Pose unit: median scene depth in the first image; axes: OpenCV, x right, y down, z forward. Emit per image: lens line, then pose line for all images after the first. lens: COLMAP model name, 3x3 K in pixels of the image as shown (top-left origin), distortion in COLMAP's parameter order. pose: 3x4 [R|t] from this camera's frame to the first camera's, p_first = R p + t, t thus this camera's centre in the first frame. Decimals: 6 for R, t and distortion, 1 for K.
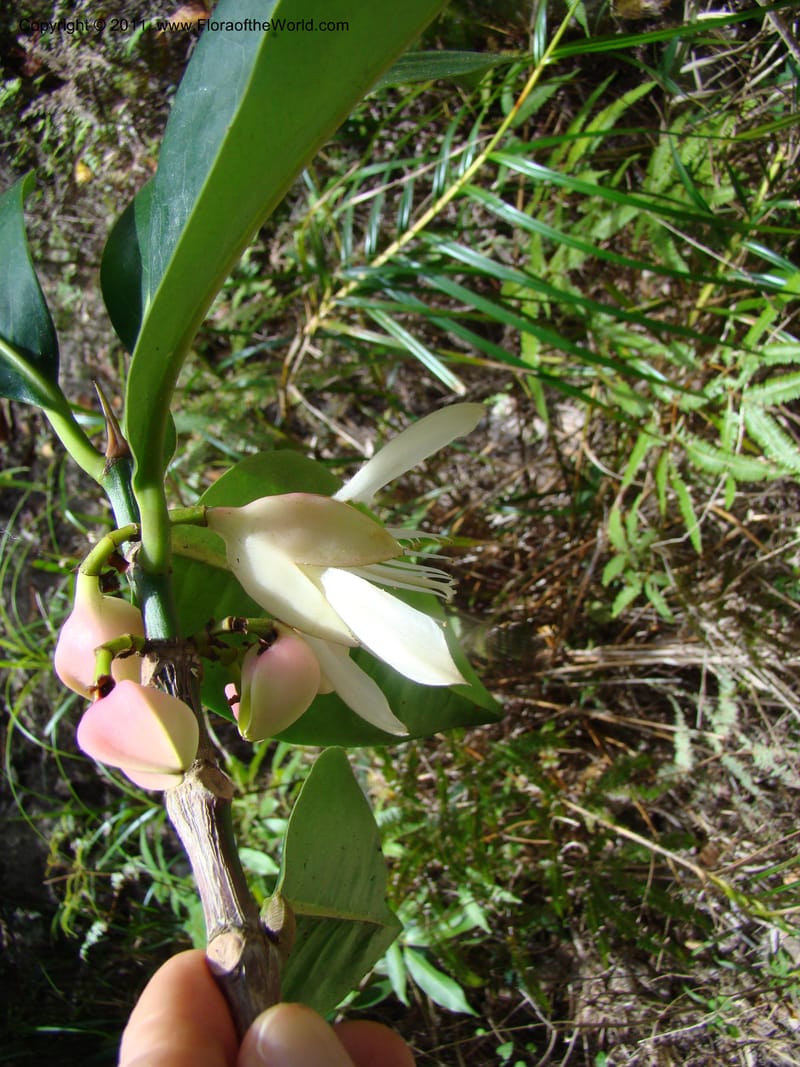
lens RADIAL K [[1008.3, 0, 387.9], [0, 1008.3, 529.4], [0, 0, 1]] dist [-0.186266, 0.131795]
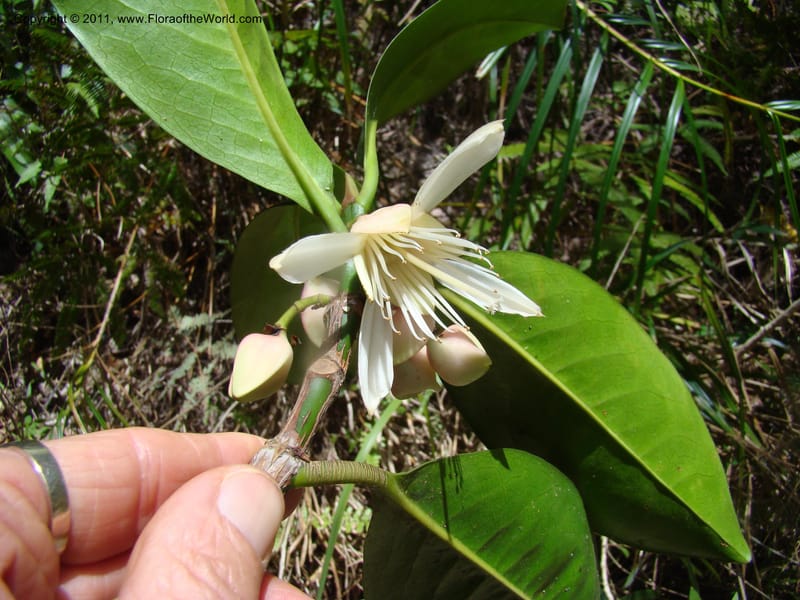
lens RADIAL K [[756.0, 0, 400.0], [0, 756.0, 300.0], [0, 0, 1]] dist [-0.186266, 0.131795]
pose [[0.103792, 0.965038, 0.240682, 0.072226], [-0.989998, 0.123491, -0.068220, 0.028757], [-0.095557, -0.231194, 0.968204, 0.078807]]
